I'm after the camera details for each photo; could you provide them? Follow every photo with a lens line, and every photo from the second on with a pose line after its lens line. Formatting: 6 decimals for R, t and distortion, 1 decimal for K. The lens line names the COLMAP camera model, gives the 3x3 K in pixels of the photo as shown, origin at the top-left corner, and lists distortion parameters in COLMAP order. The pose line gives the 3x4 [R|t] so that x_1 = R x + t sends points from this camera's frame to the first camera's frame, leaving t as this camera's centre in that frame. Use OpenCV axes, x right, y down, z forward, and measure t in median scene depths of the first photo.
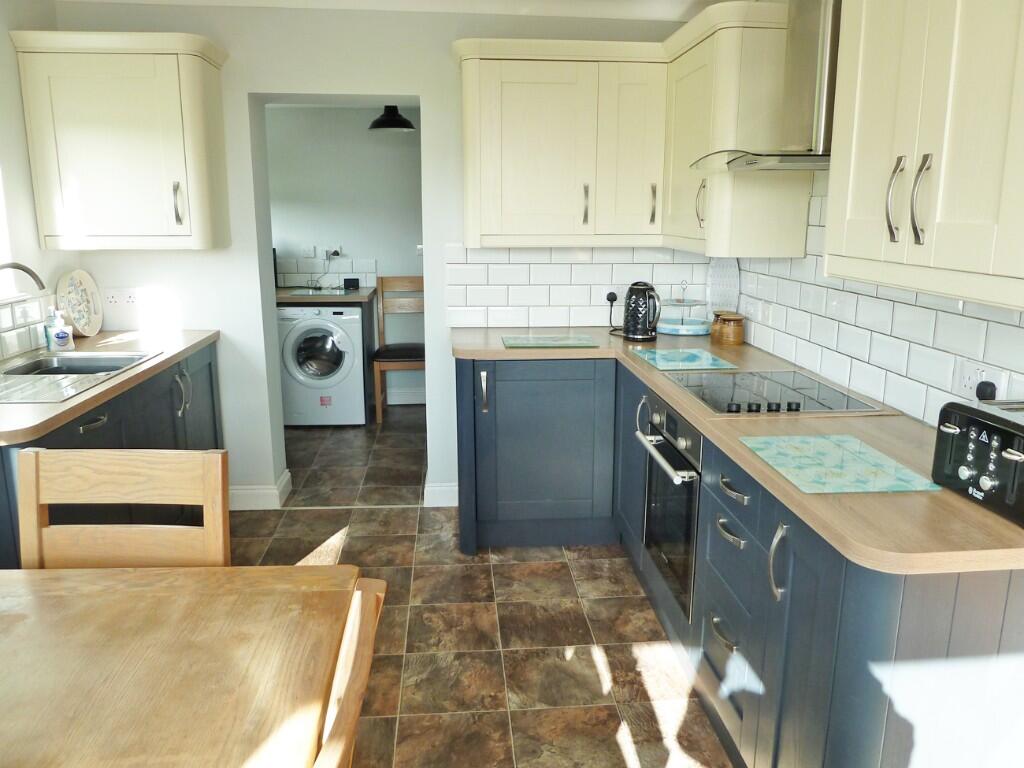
lens RADIAL K [[769.0, 0, 509.1], [0, 769.0, 383.1], [0, 0, 1]] dist [-0.033917, 0.003305]
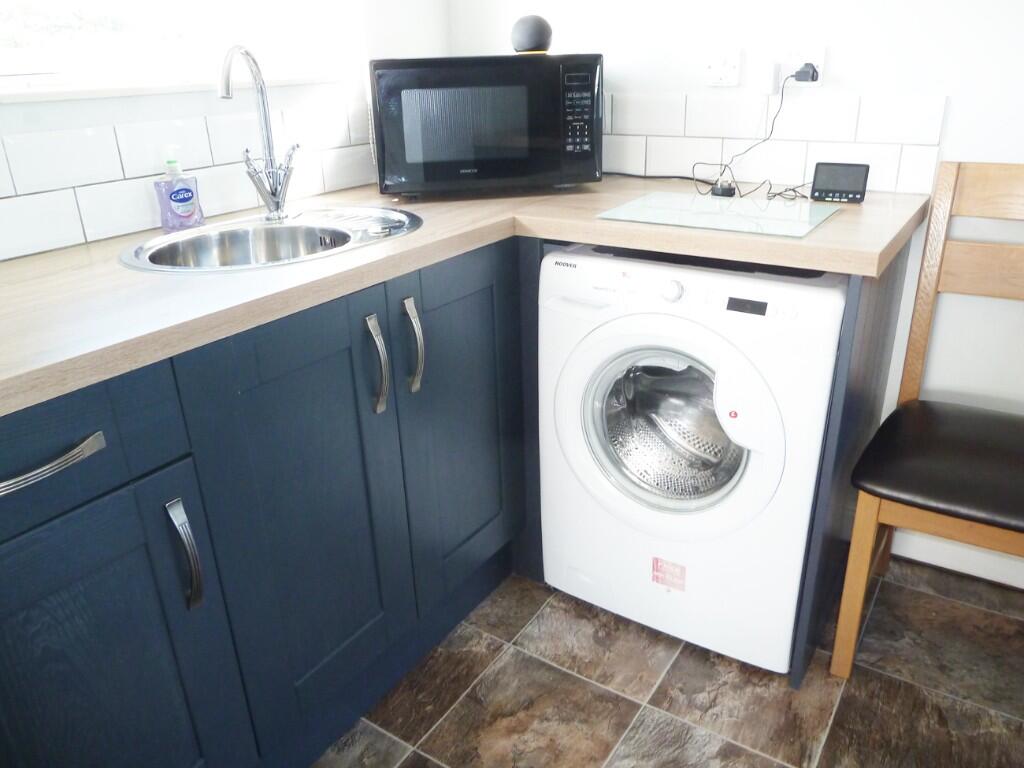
lens RADIAL K [[769.0, 0, 513.6], [0, 769.0, 380.7], [0, 0, 1]] dist [-0.033917, 0.003305]
pose [[0.790215, 0.214718, -0.573983, -0.189578], [-0.103806, 0.969974, 0.219941, -0.167725], [0.603974, -0.114218, 0.788777, 1.080498]]
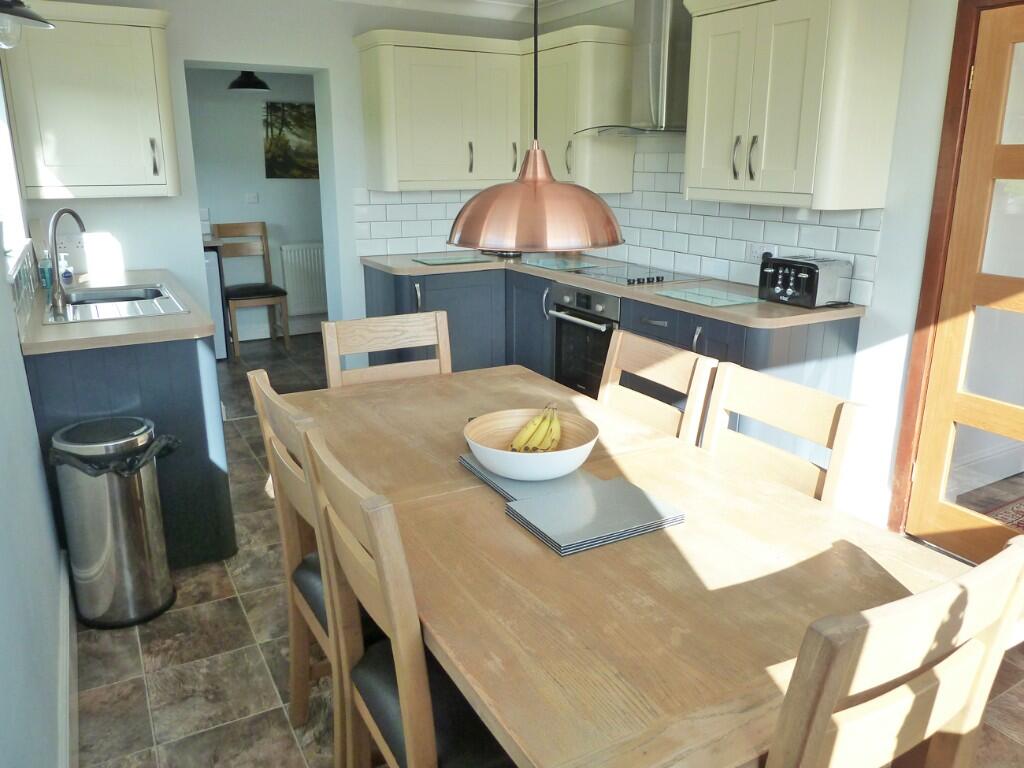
lens RADIAL K [[769.0, 0, 513.8], [0, 769.0, 382.7], [0, 0, 1]] dist [-0.033917, 0.003305]
pose [[0.908314, -0.115680, 0.401975, -0.732820], [0.090538, 0.992588, 0.081063, 0.104916], [-0.408373, -0.037236, 0.912055, -0.498138]]
